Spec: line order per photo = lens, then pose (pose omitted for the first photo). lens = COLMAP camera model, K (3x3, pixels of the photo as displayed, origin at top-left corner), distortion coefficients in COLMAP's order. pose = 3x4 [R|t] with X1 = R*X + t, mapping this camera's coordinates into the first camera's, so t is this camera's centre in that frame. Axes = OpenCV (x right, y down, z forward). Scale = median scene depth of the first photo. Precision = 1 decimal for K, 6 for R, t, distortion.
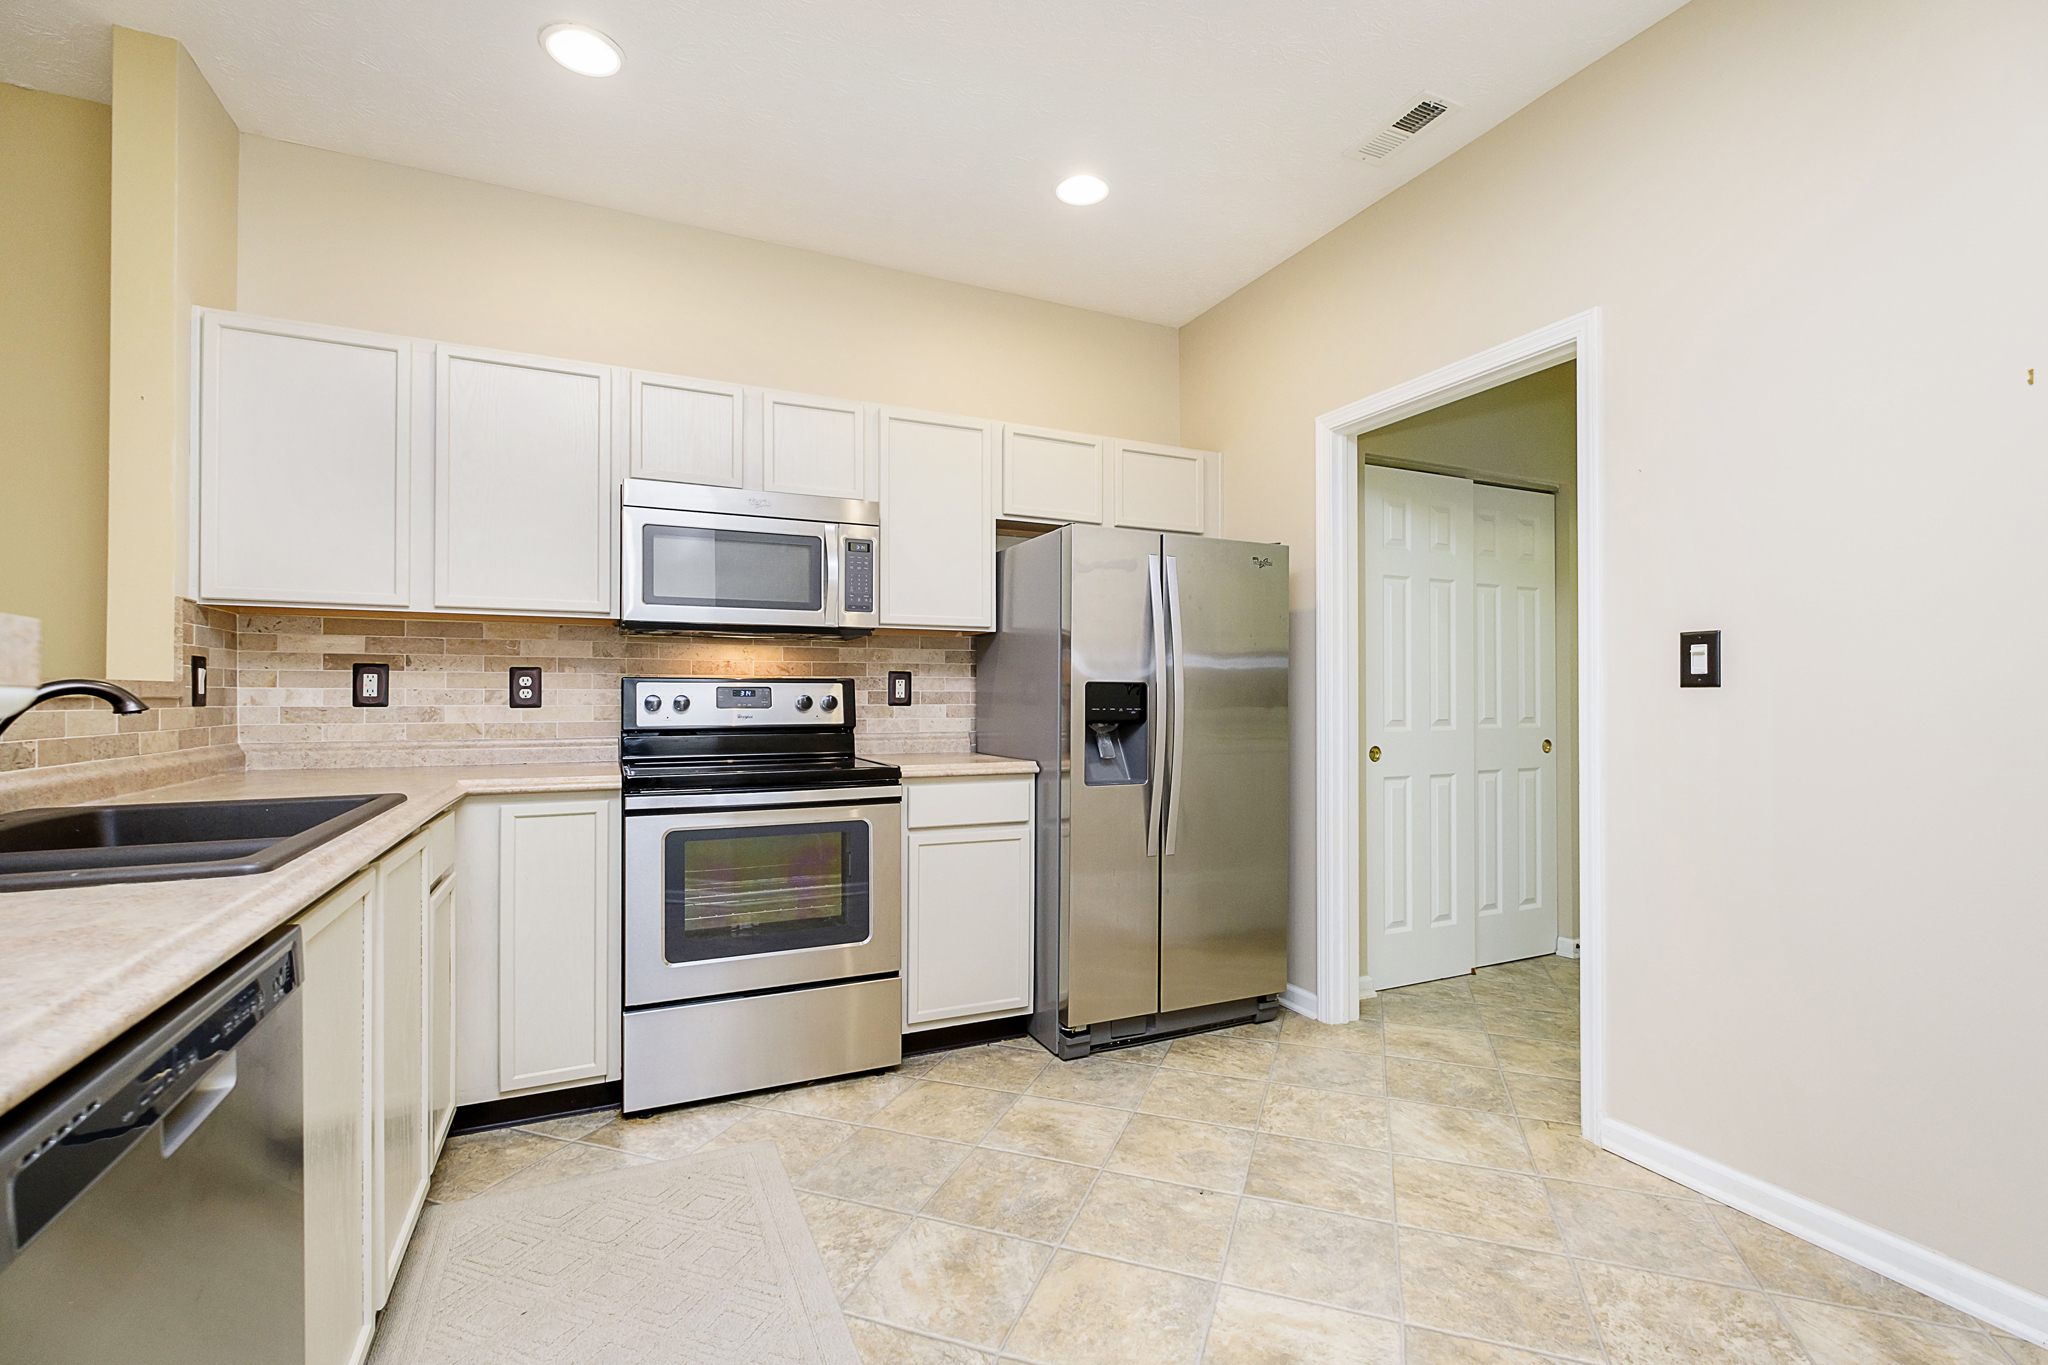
lens RADIAL K [[904.8, 0, 1033.1], [0, 904.8, 697.7], [0, 0, 1]] dist [-0.015213, 0.001842]
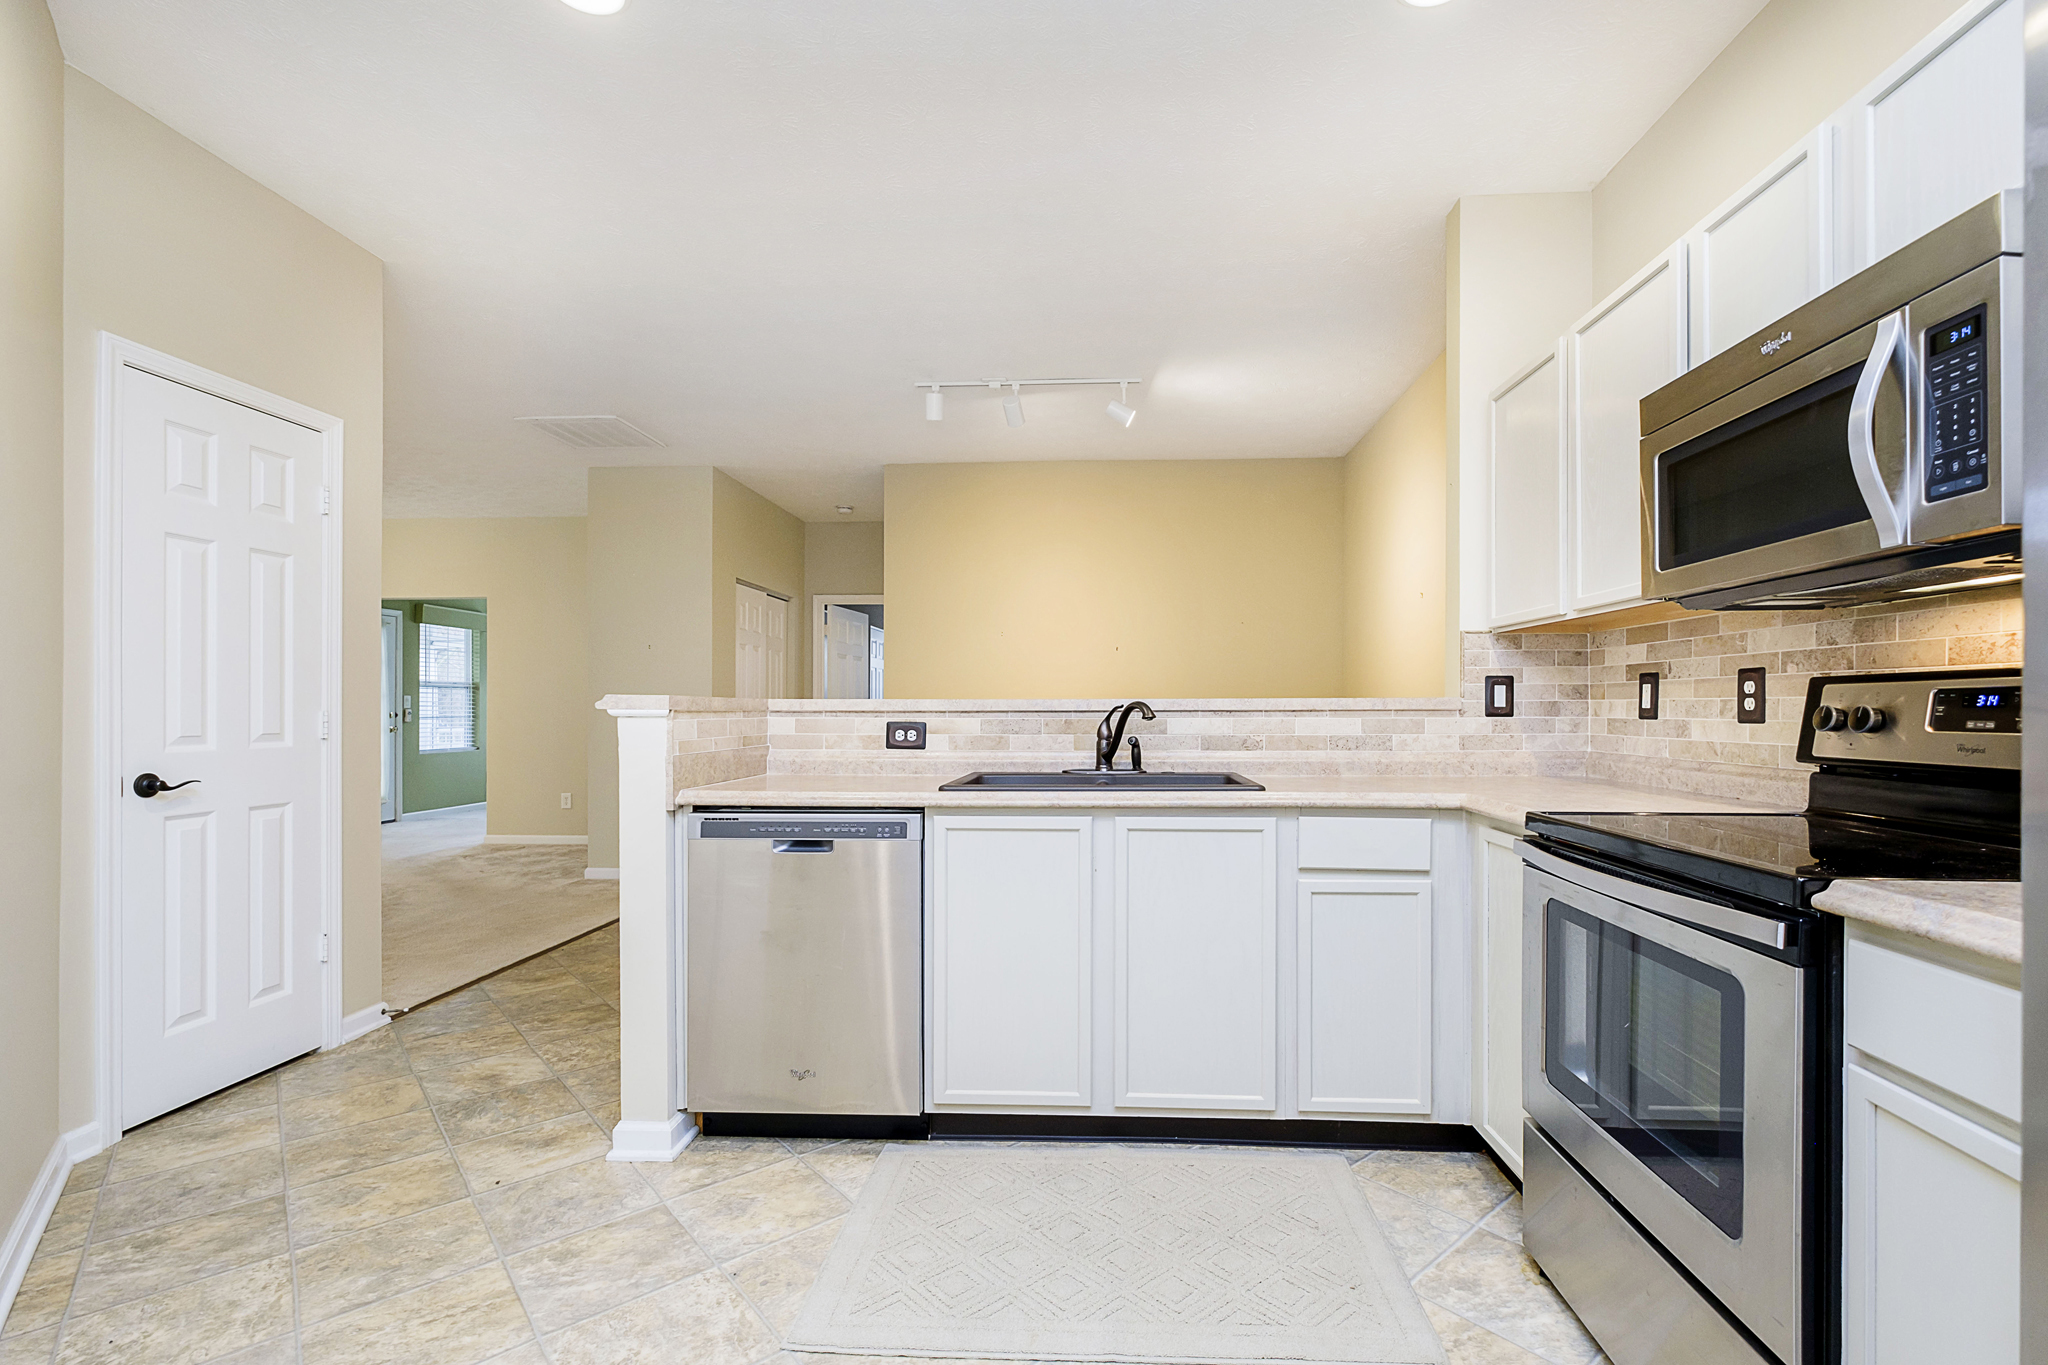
lens RADIAL K [[904.8, 0, 1045.1], [0, 904.8, 708.3], [0, 0, 1]] dist [-0.015213, 0.001842]
pose [[-0.481141, 0.000773, -0.876643, 0.409748], [0.001871, 0.999998, -0.000146, -0.000420], [0.876641, -0.001710, -0.481142, 0.838772]]
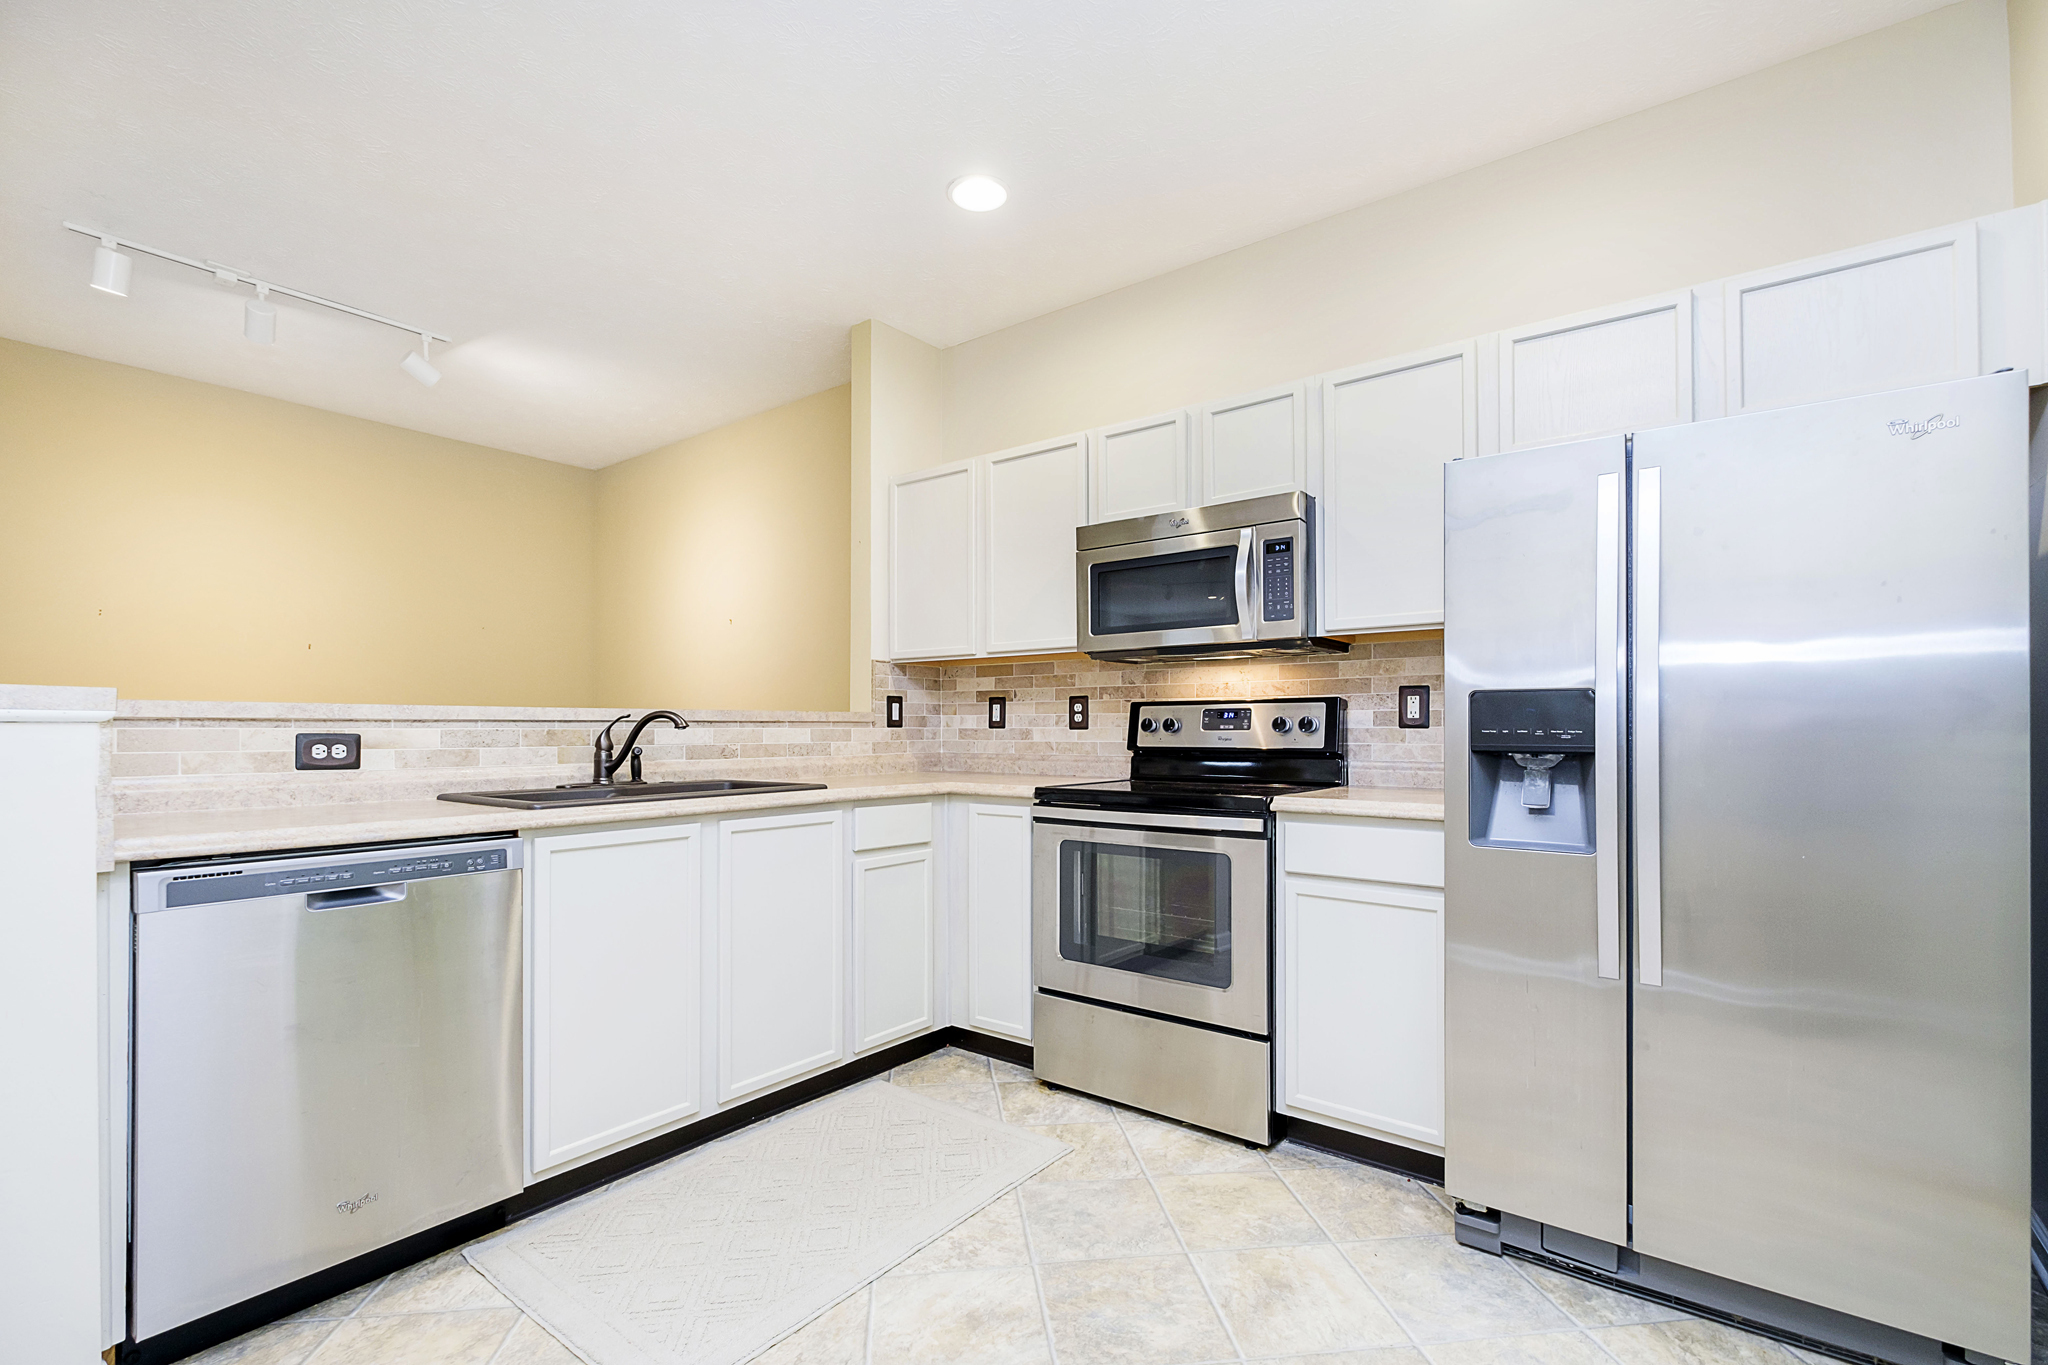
lens RADIAL K [[904.8, 0, 1035.7], [0, 904.8, 720.9], [0, 0, 1]] dist [-0.015213, 0.001842]
pose [[0.454366, -0.007255, -0.890786, 0.534427], [0.001471, 0.999972, -0.007394, 0.009391], [0.890814, 0.002049, 0.454364, 0.428305]]
